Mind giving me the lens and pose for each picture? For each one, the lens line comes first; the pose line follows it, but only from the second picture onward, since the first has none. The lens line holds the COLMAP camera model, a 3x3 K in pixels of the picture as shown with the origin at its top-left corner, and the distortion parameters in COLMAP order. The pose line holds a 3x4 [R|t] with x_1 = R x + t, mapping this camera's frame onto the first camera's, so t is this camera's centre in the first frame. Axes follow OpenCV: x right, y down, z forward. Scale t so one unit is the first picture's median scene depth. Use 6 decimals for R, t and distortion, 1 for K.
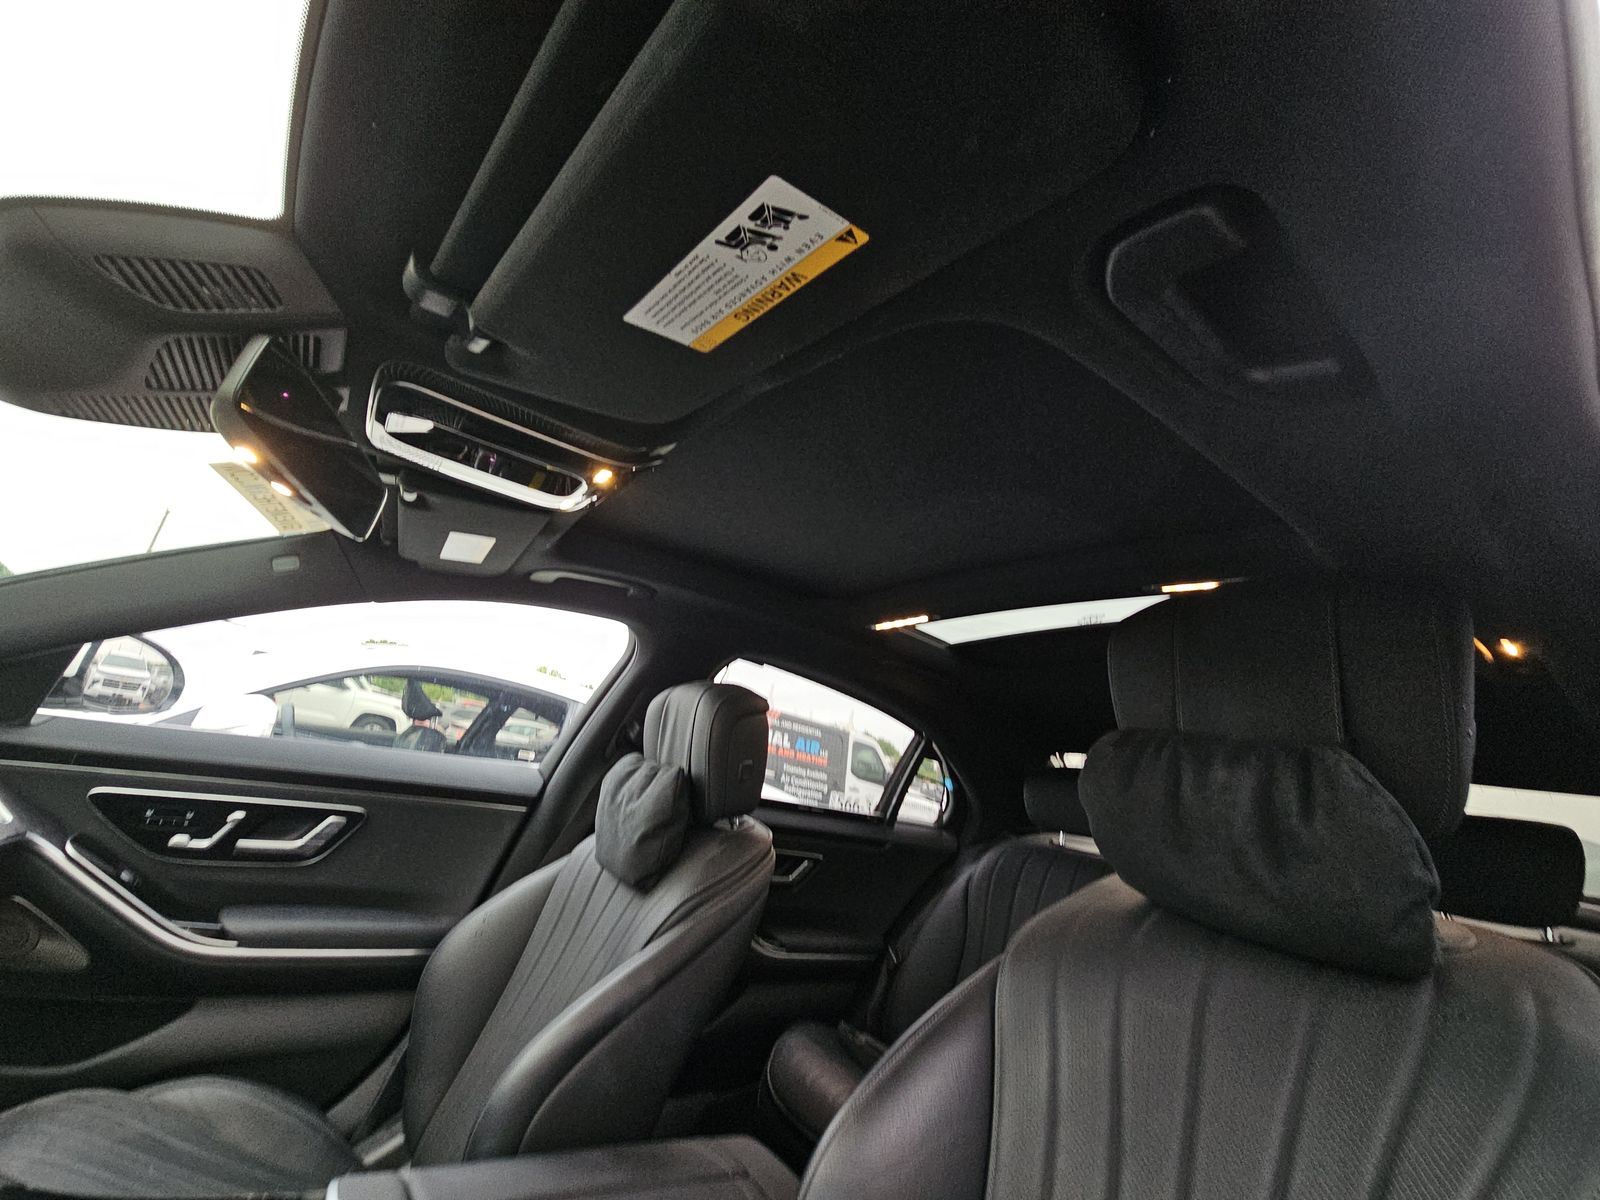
lens RADIAL K [[649.3, 0, 796.2], [0, 649.3, 607.2], [0, 0, 1]] dist [0.004310, -0.004761]
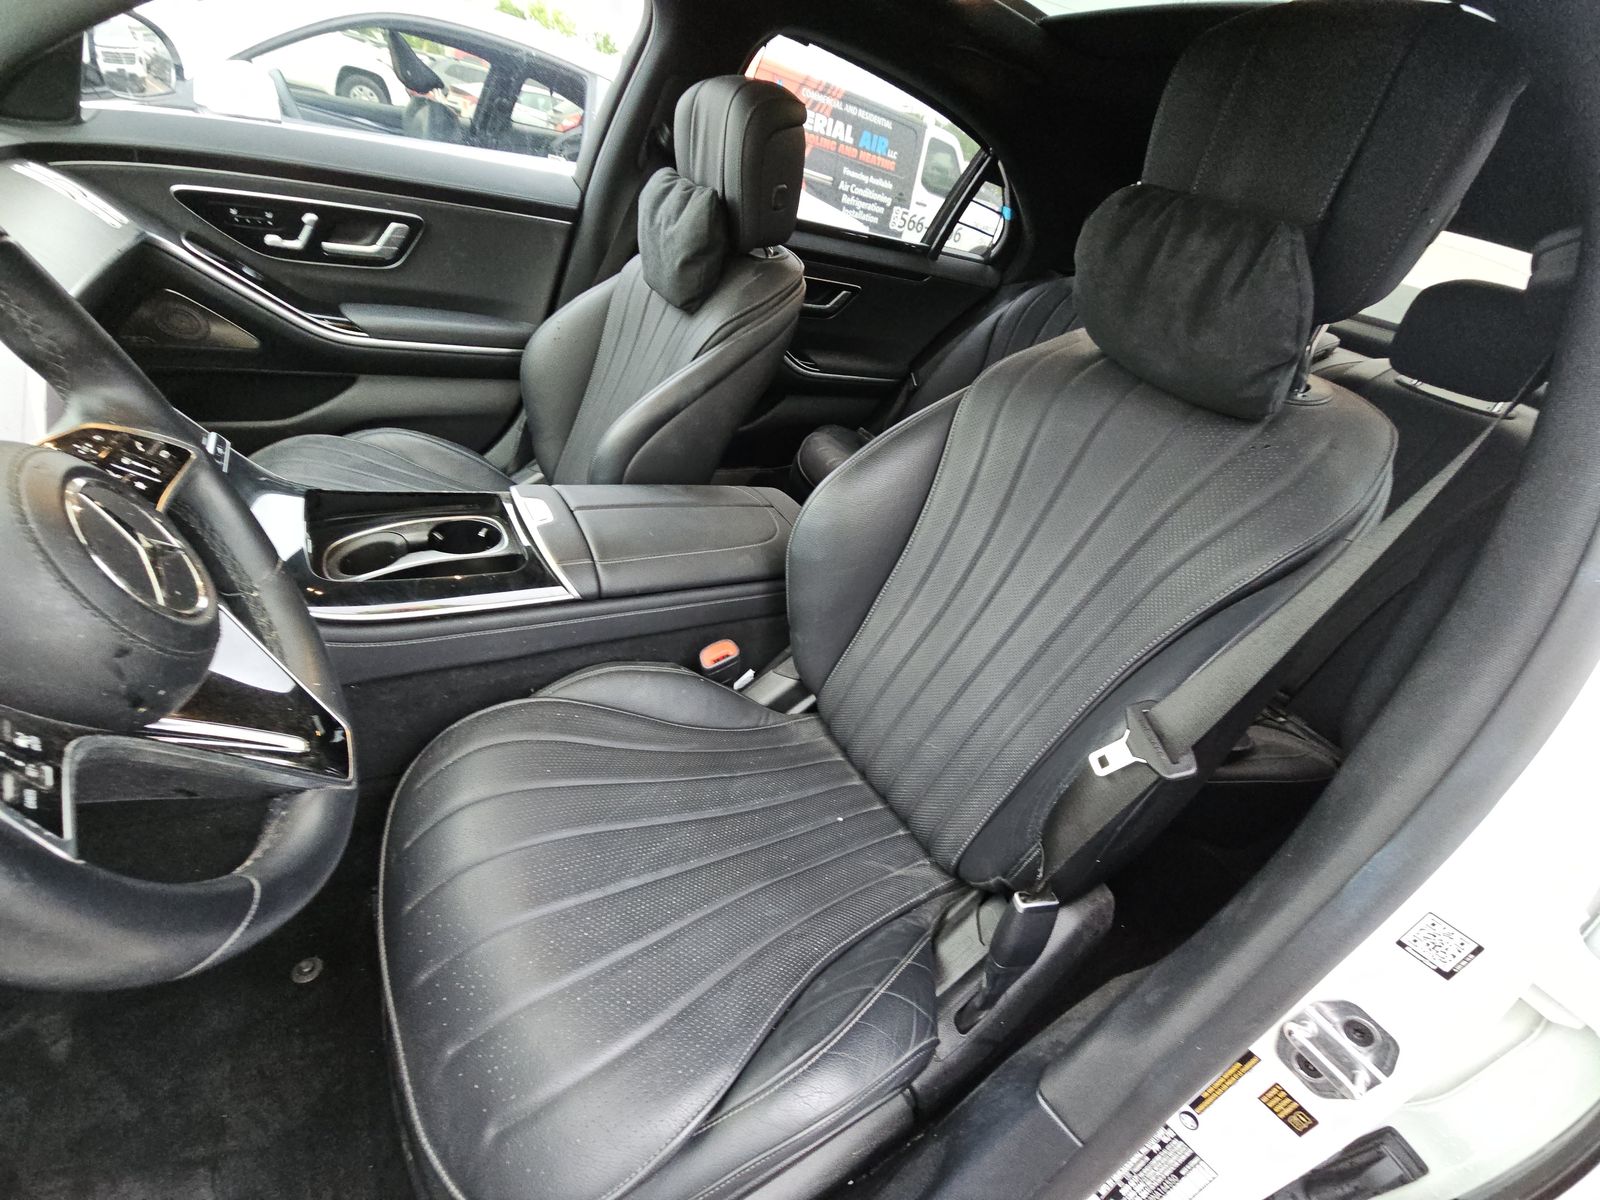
lens RADIAL K [[649.3, 0, 796.2], [0, 649.3, 607.2], [0, 0, 1]] dist [0.004310, -0.004761]
pose [[0.995515, 0.083715, -0.044055, 0.042834], [-0.023279, 0.668171, 0.743643, -0.066283], [0.091690, -0.739283, 0.667124, -0.120657]]
